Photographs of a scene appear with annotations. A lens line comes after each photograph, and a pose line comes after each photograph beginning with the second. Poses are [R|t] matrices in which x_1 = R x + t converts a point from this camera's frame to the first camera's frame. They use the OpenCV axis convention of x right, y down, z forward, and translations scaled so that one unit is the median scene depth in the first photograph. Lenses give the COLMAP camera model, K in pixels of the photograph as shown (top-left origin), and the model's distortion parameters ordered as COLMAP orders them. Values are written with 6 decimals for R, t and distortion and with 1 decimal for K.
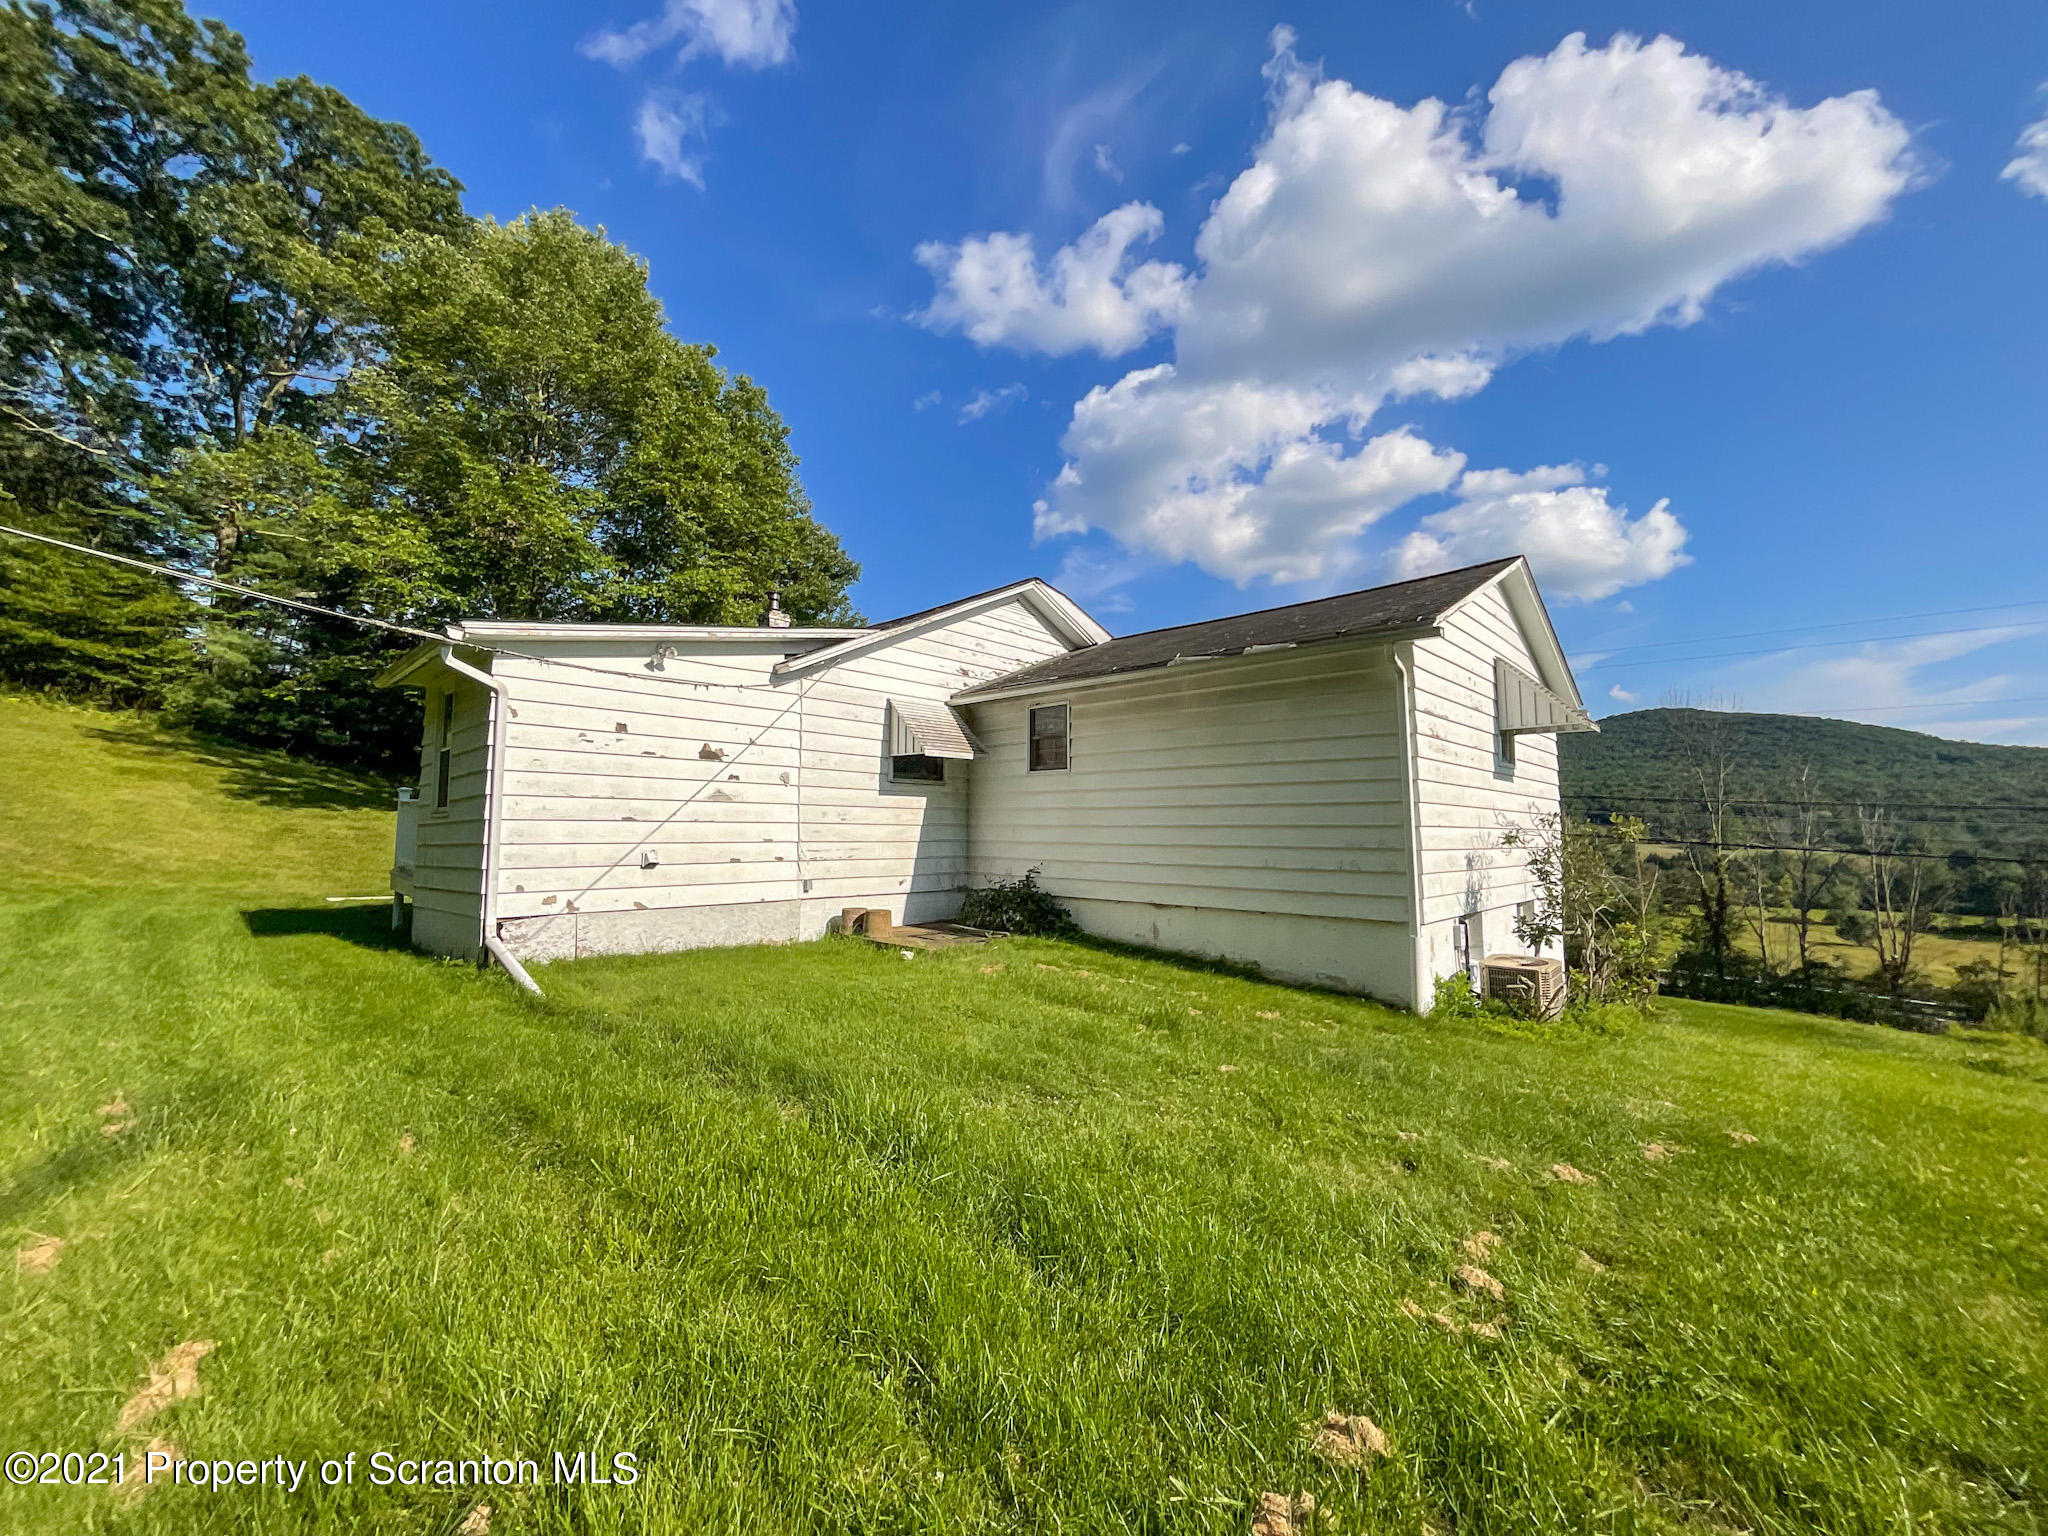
lens RADIAL K [[822.7, 0, 1024.0], [0, 822.7, 768.0], [0, 0, 1]] dist [0.001681, -0.000019]
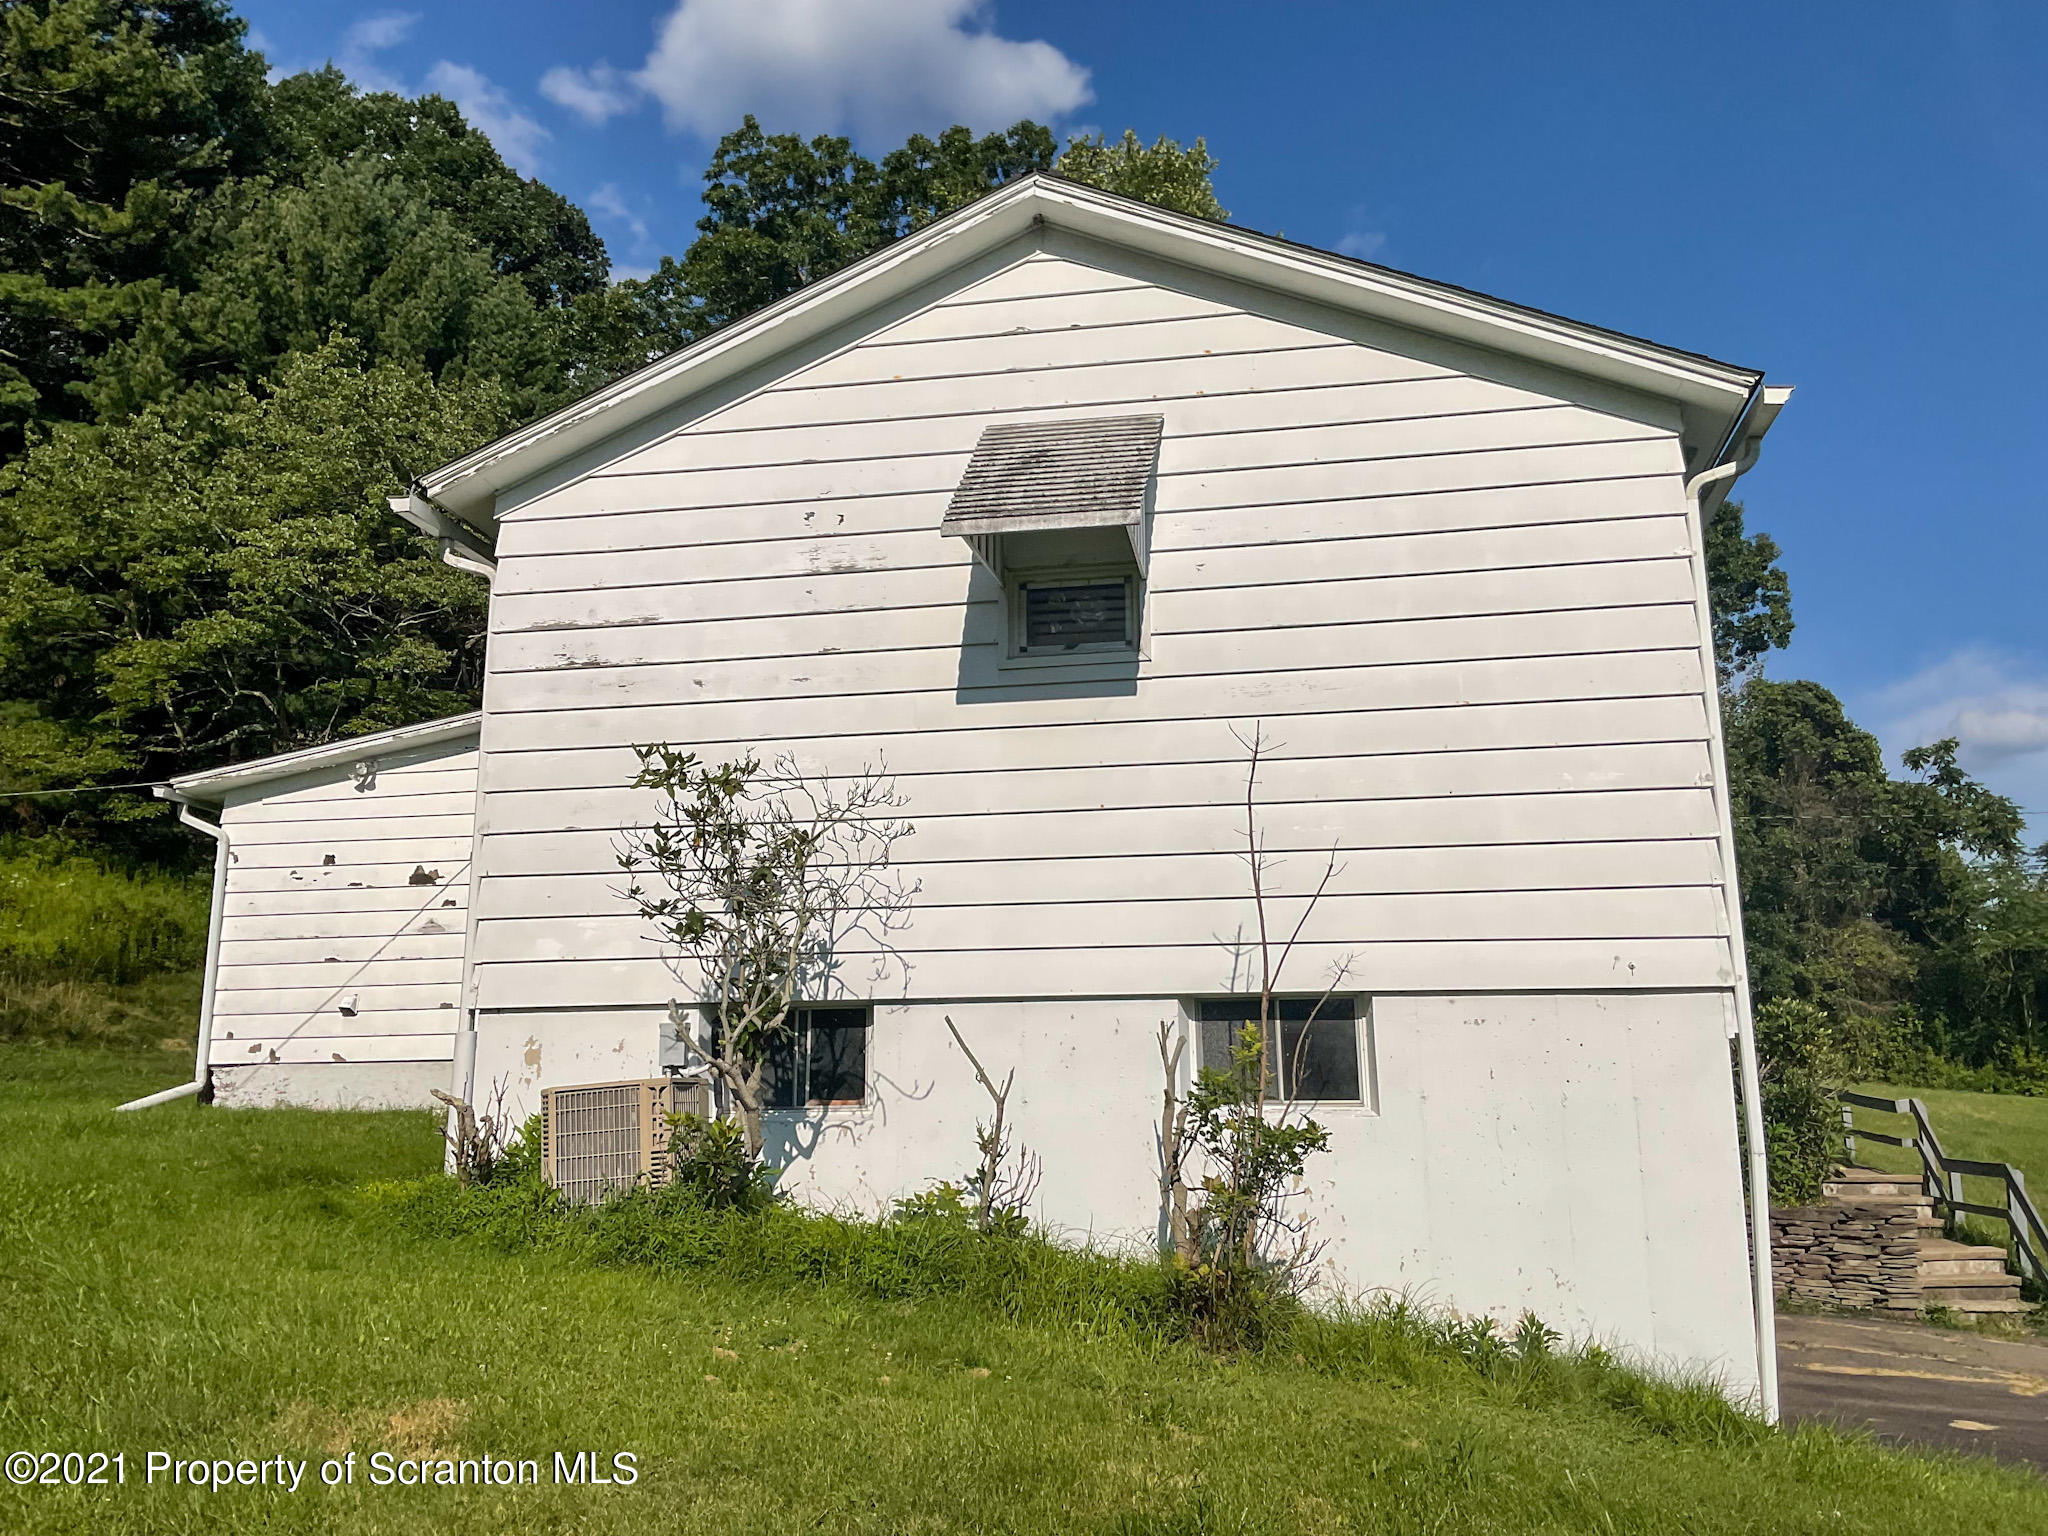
lens RADIAL K [[1671.5, 0, 1024.0], [0, 1671.5, 768.0], [0, 0, 1]] dist [0.071620, -0.112879]
pose [[0.549089, -0.182380, -0.815622, 1.463835], [0.078648, 0.982845, -0.166825, 0.221439], [0.832055, 0.027454, 0.554013, 0.601363]]
